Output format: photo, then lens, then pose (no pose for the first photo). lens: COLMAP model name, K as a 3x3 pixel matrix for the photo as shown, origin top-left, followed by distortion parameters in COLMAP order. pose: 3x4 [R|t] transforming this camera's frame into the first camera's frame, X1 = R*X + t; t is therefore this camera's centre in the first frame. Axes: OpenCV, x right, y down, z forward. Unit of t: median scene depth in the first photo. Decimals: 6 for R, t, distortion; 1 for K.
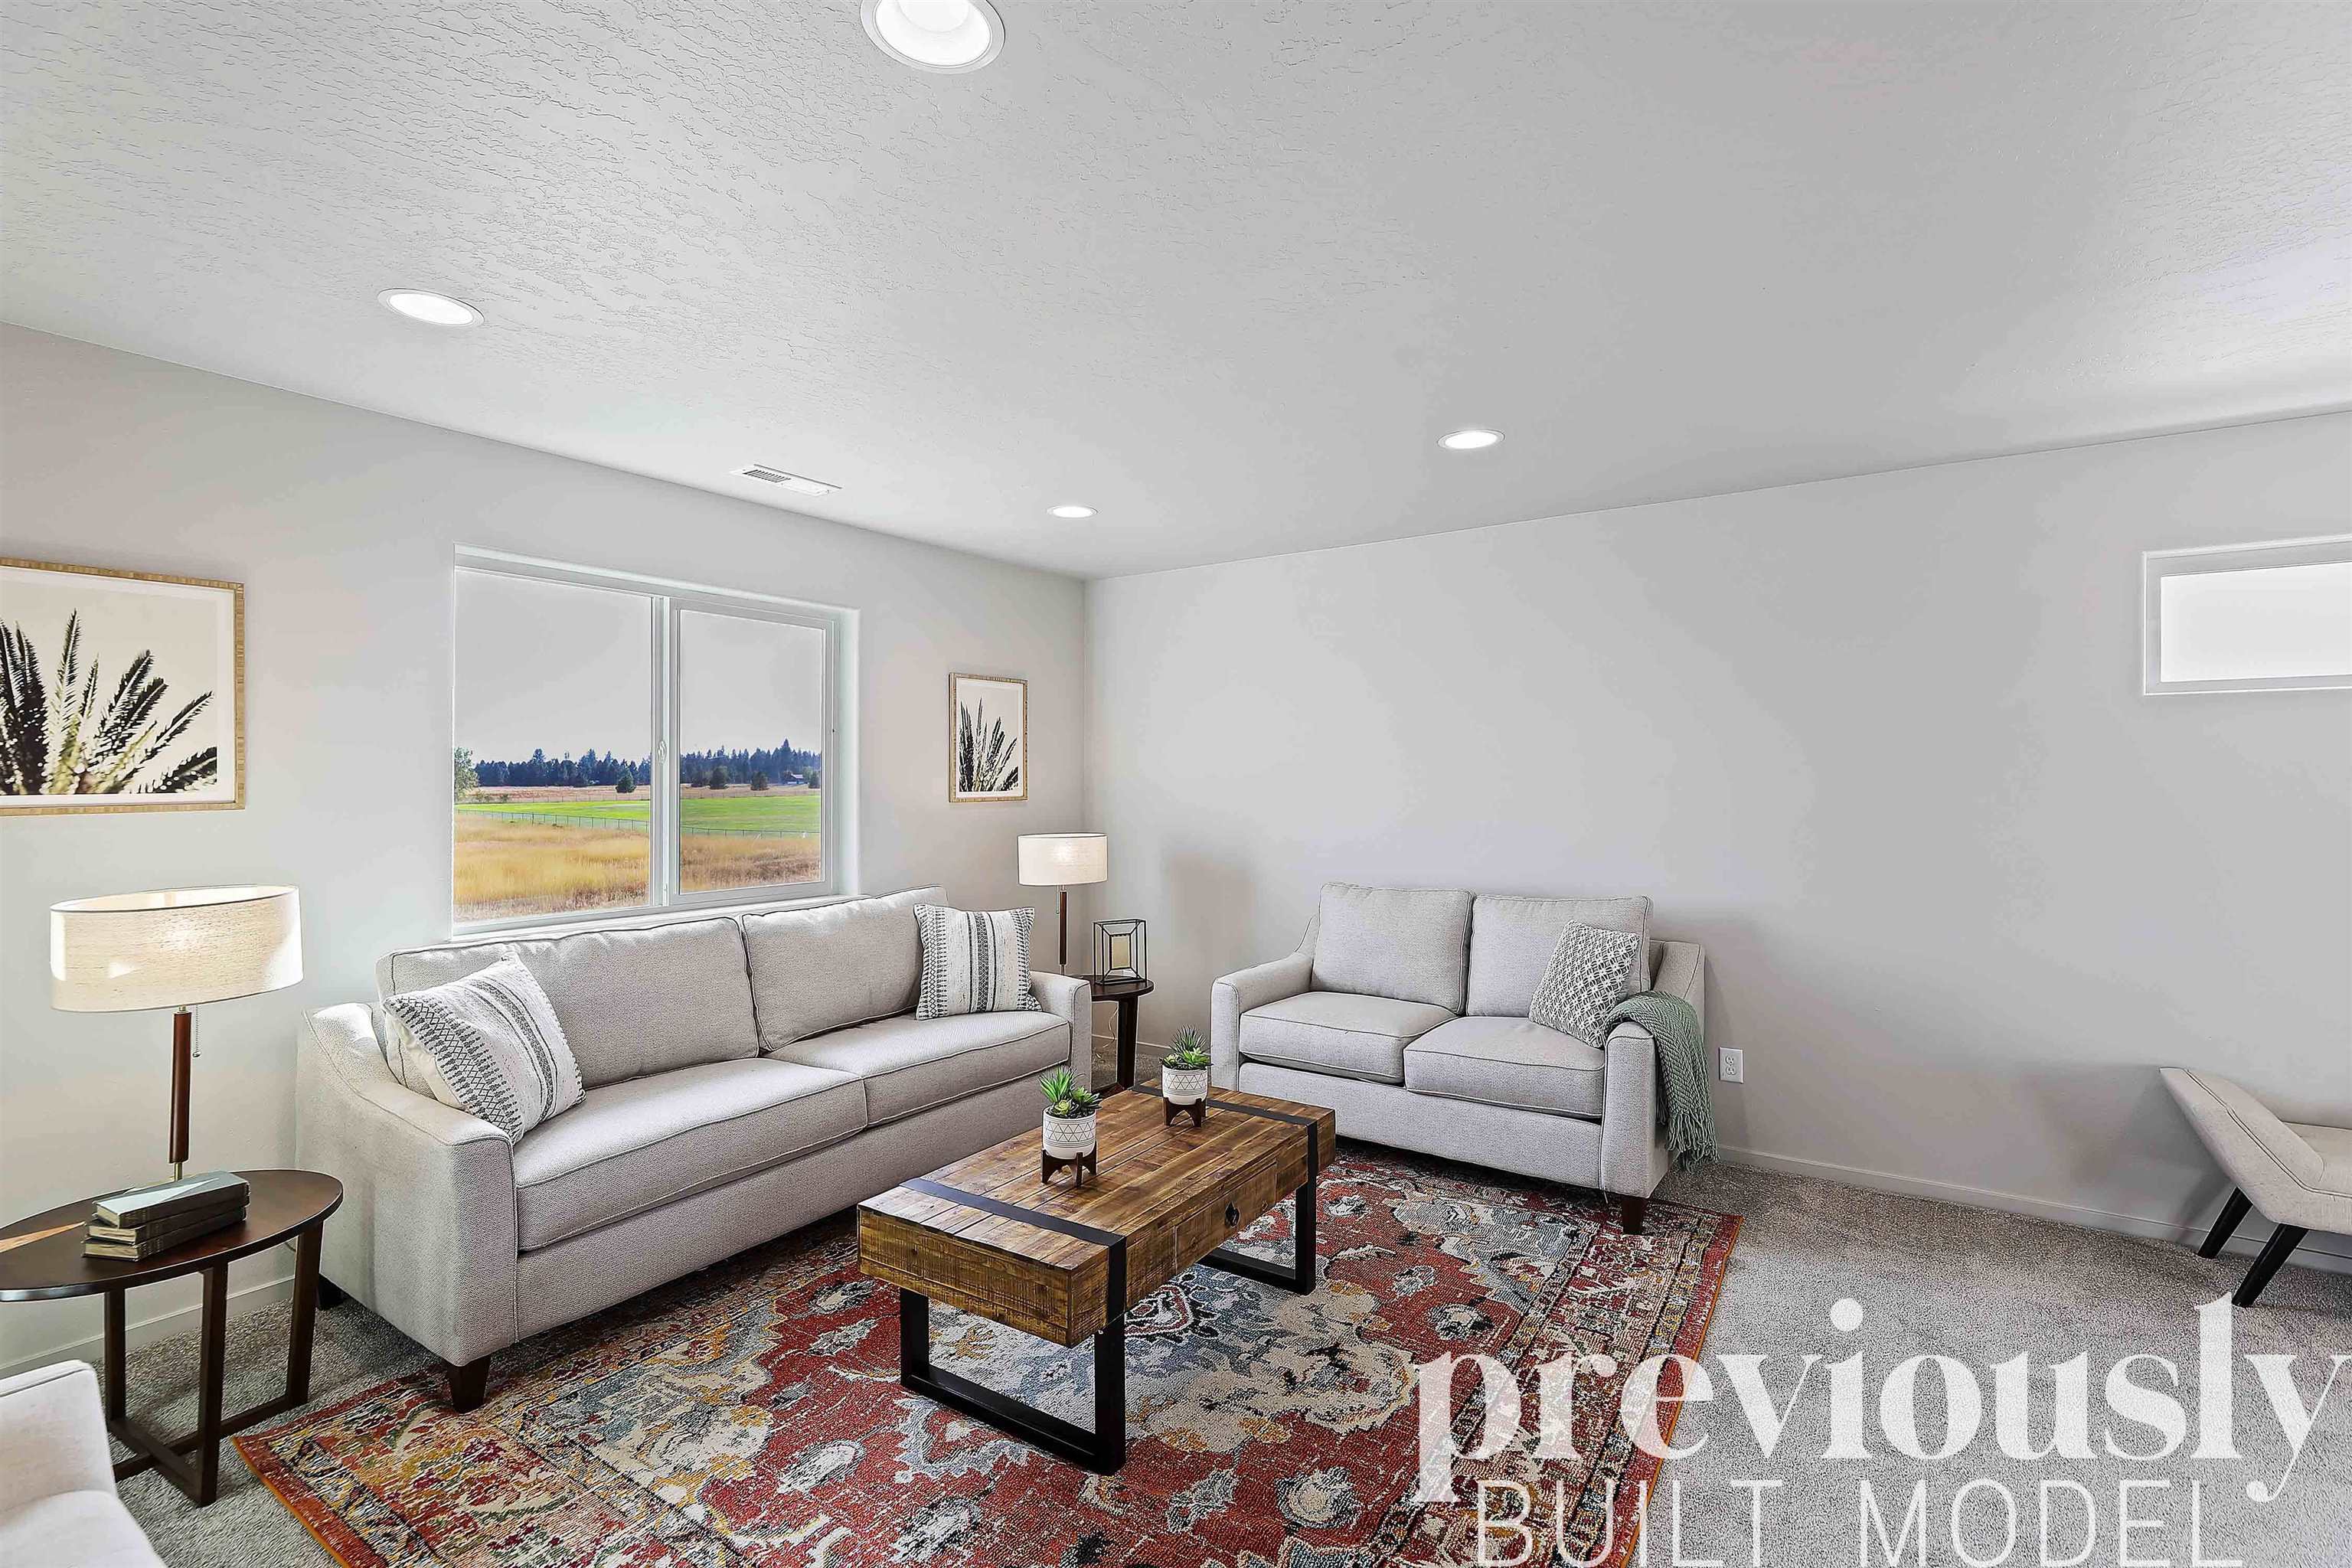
lens RADIAL K [[1071.8, 0, 1176.0], [0, 1071.8, 784.0], [0, 0, 1]] dist [0.014778, -0.000081]
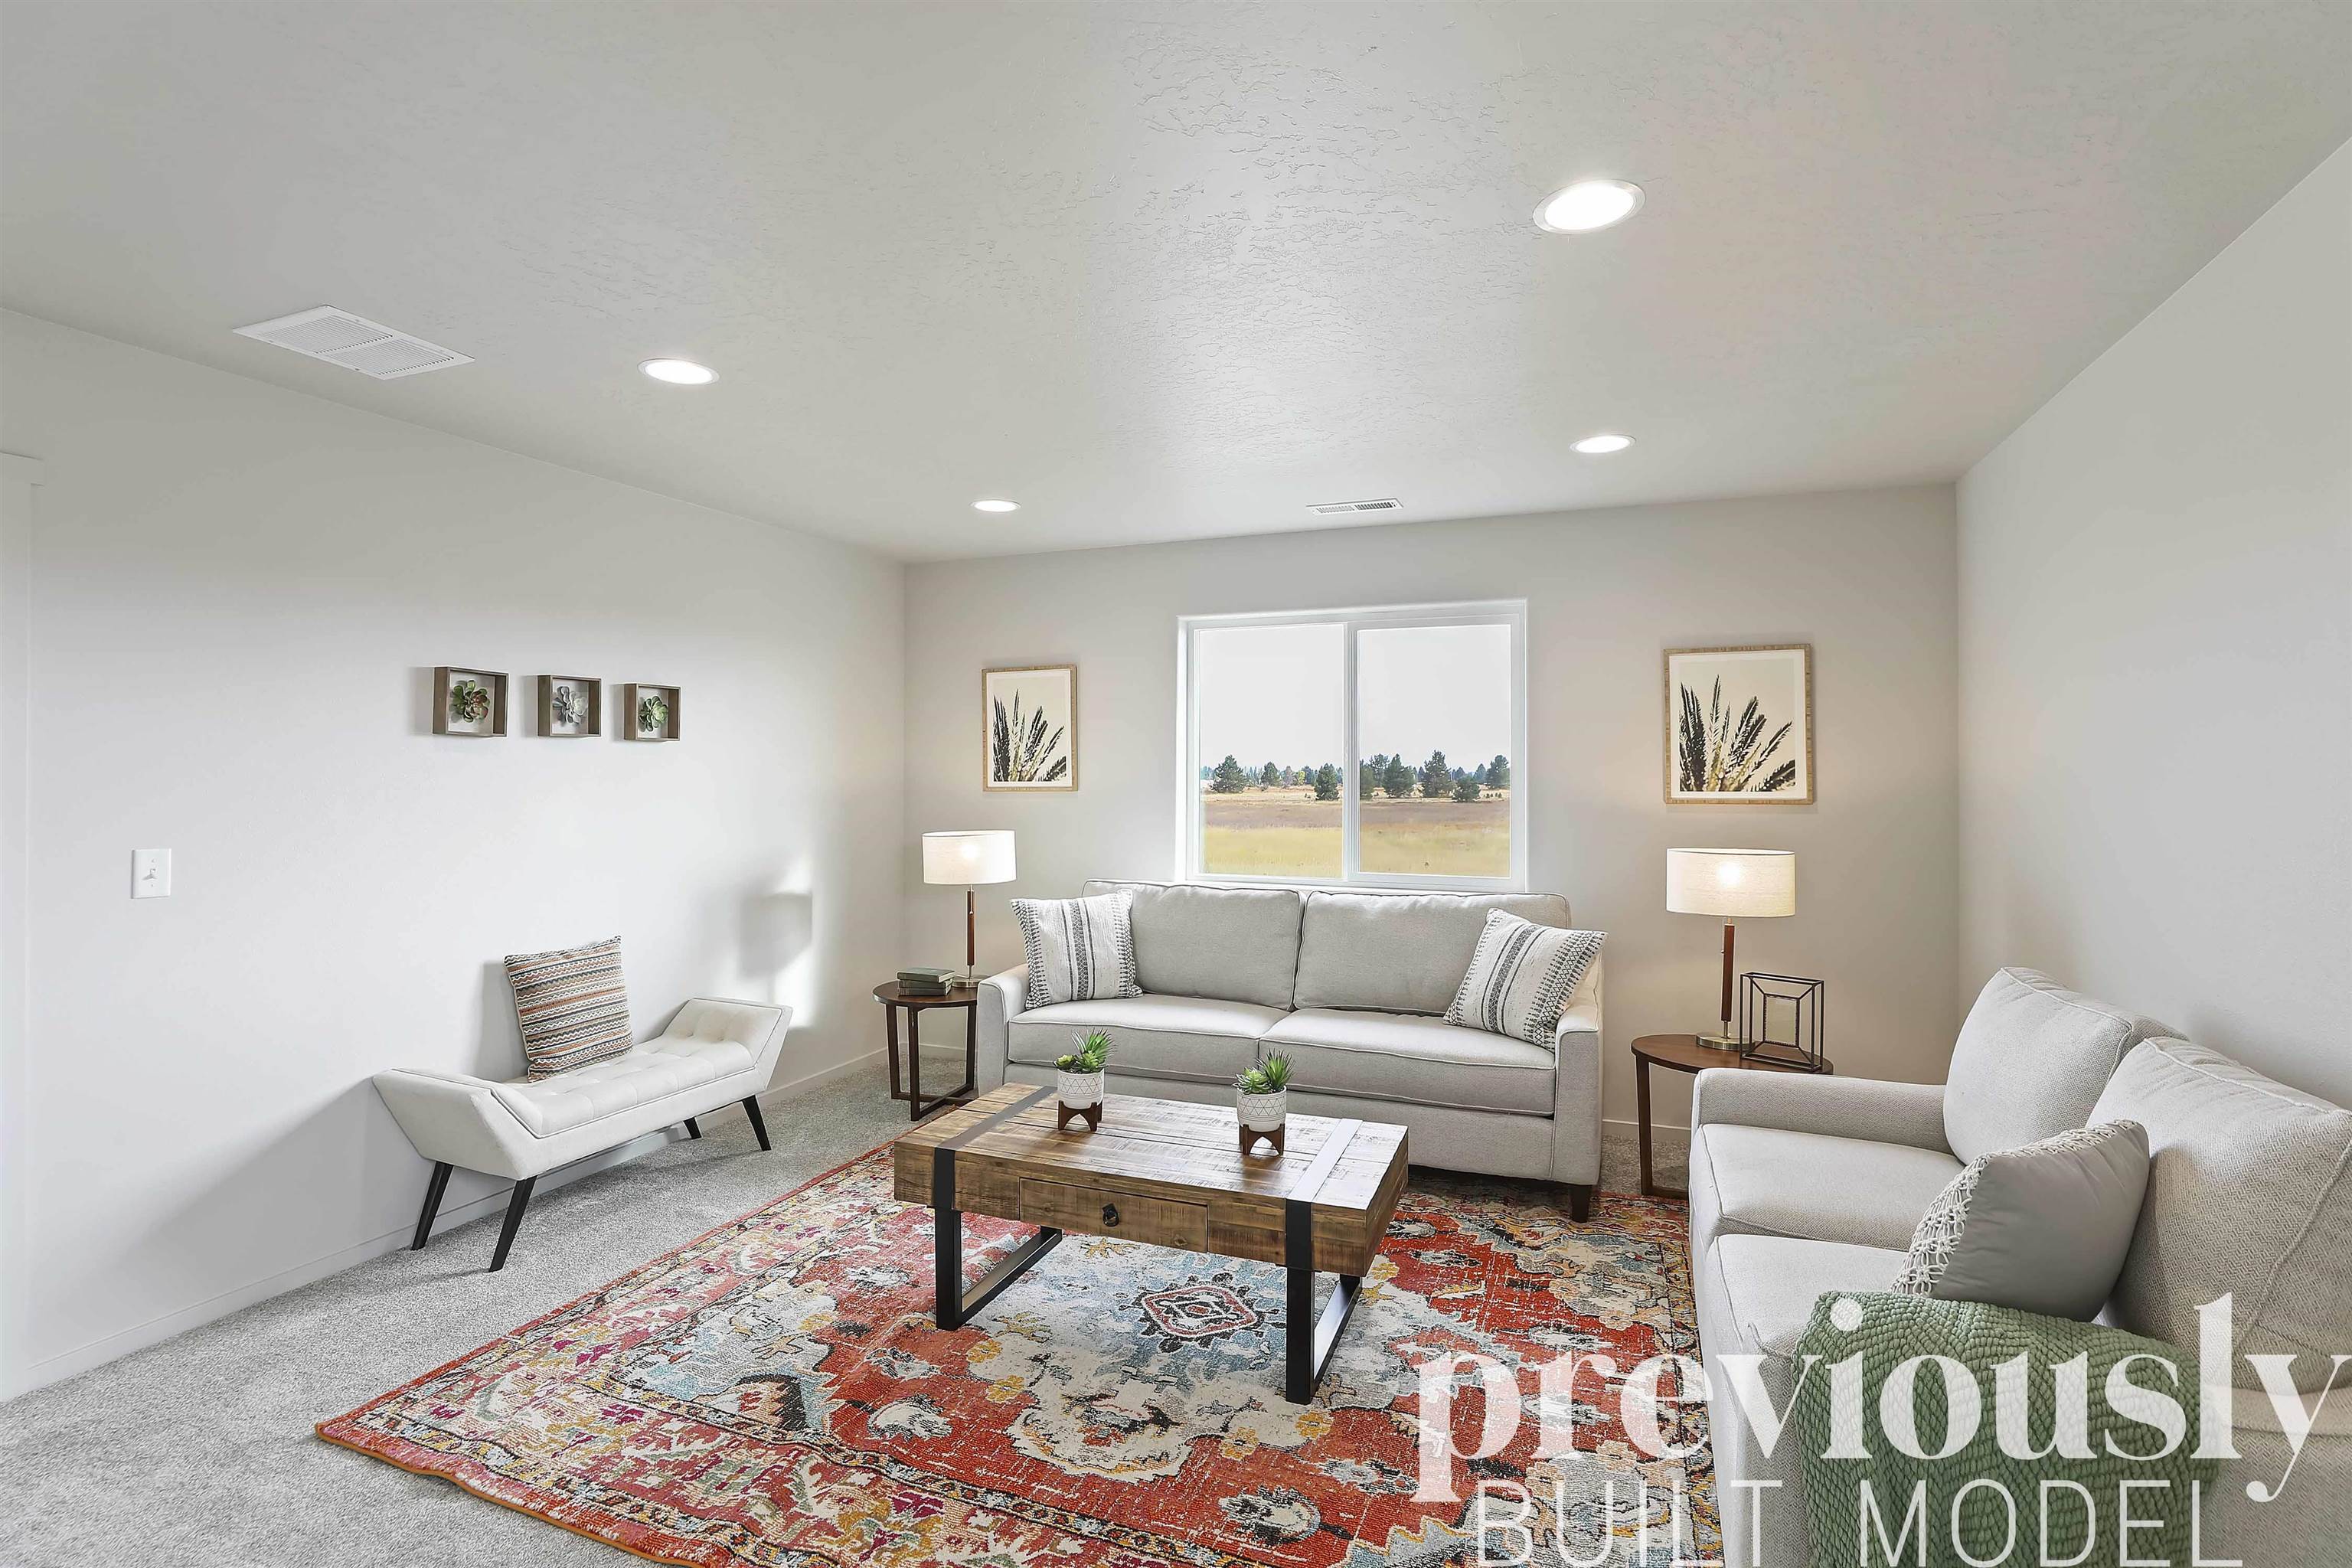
lens RADIAL K [[1107.9, 0, 1176.0], [0, 1107.9, 784.0], [0, 0, 1]] dist [-0.074298, -0.000008]
pose [[0.214703, 0.002222, -0.976677, 0.977004], [-0.010651, 0.999943, -0.000066, 0.010513], [0.976621, 0.010417, 0.214714, 0.799486]]
